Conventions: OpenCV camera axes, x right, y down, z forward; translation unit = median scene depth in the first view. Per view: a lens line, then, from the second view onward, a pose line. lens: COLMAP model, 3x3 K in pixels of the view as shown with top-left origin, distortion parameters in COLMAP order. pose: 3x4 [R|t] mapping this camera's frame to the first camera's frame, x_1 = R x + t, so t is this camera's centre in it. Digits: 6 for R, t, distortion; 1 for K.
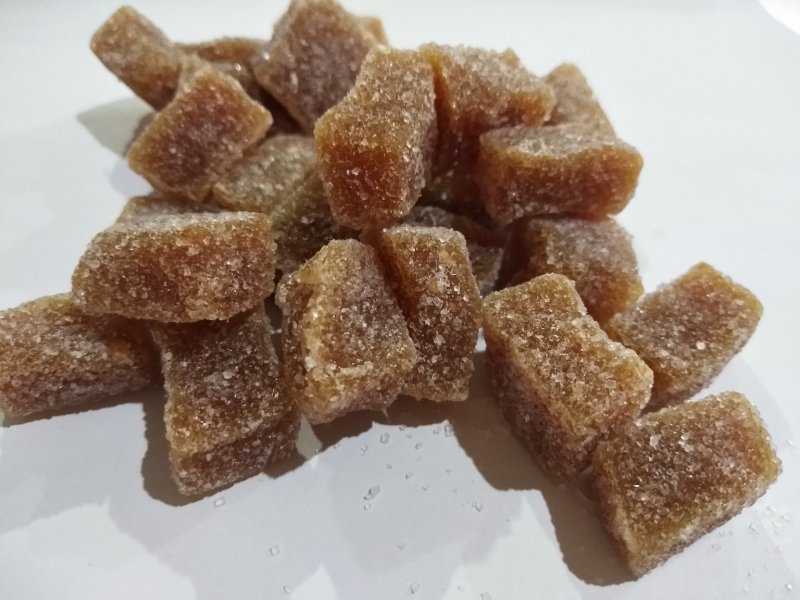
lens RADIAL K [[635.4, 0, 400.0], [0, 635.4, 300.0], [0, 0, 1]] dist [0.053463, -0.139882]
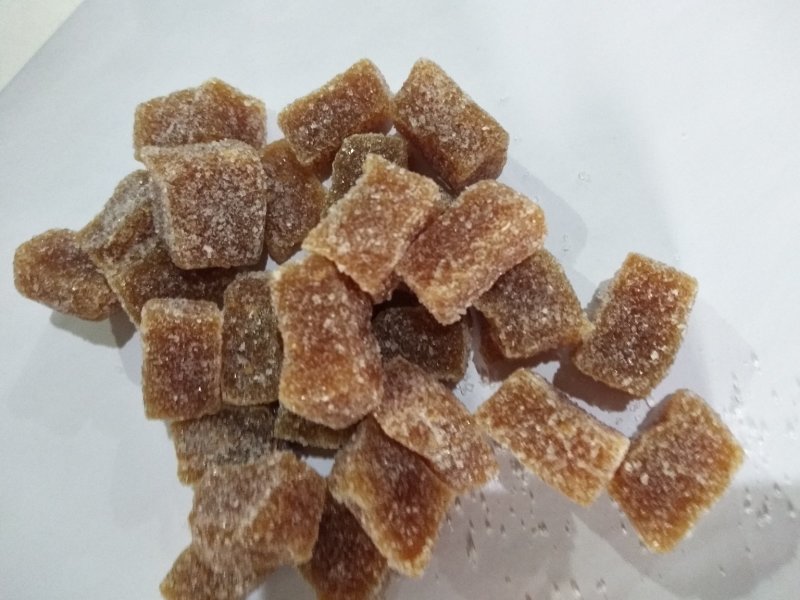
lens RADIAL K [[622.9, 0, 392.0], [0, 622.9, 301.5], [0, 0, 1]] dist [0.104088, -0.186941]
pose [[0.851194, -0.488317, -0.192396, 0.353148], [0.520760, 0.740082, 0.425544, -0.800144], [-0.065412, -0.462413, 0.884249, 0.051009]]
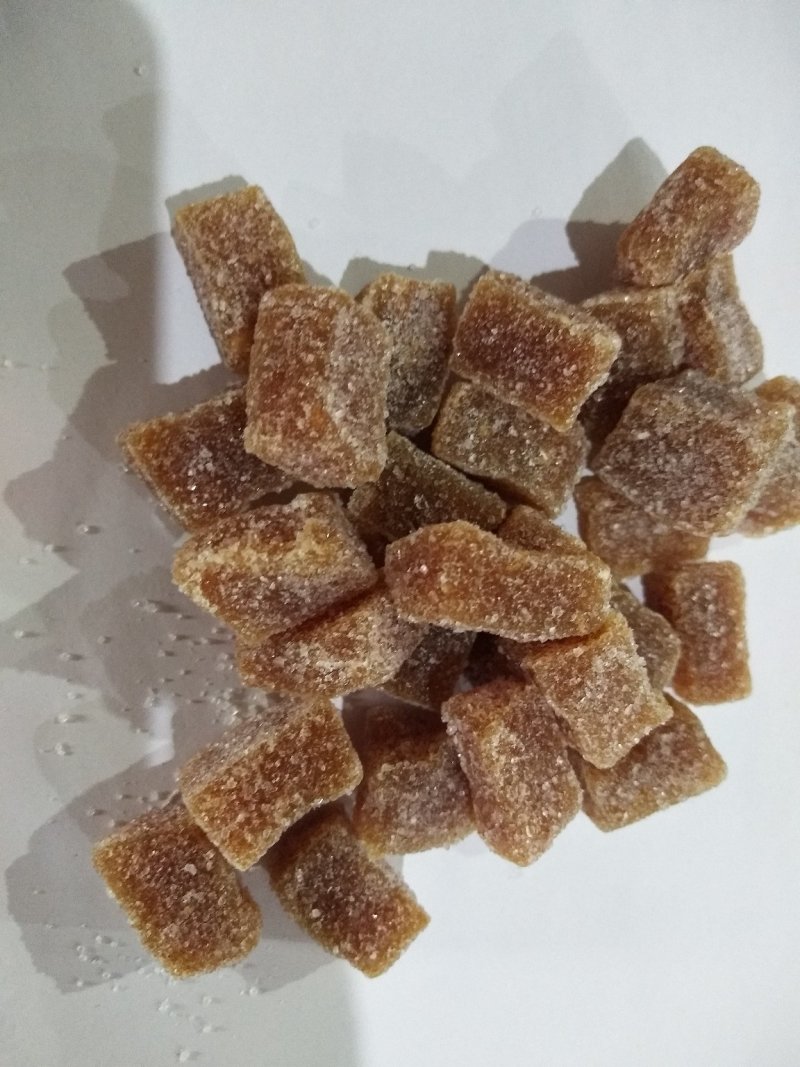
lens RADIAL K [[830.8, 0, 400.0], [0, 830.8, 533.5], [0, 0, 1]] dist [0.104088, -0.186941]
pose [[0.106252, 0.993308, 0.045276, -0.183955], [-0.915882, 0.080038, 0.393388, -0.665340], [0.387132, -0.083266, 0.918257, -0.131236]]
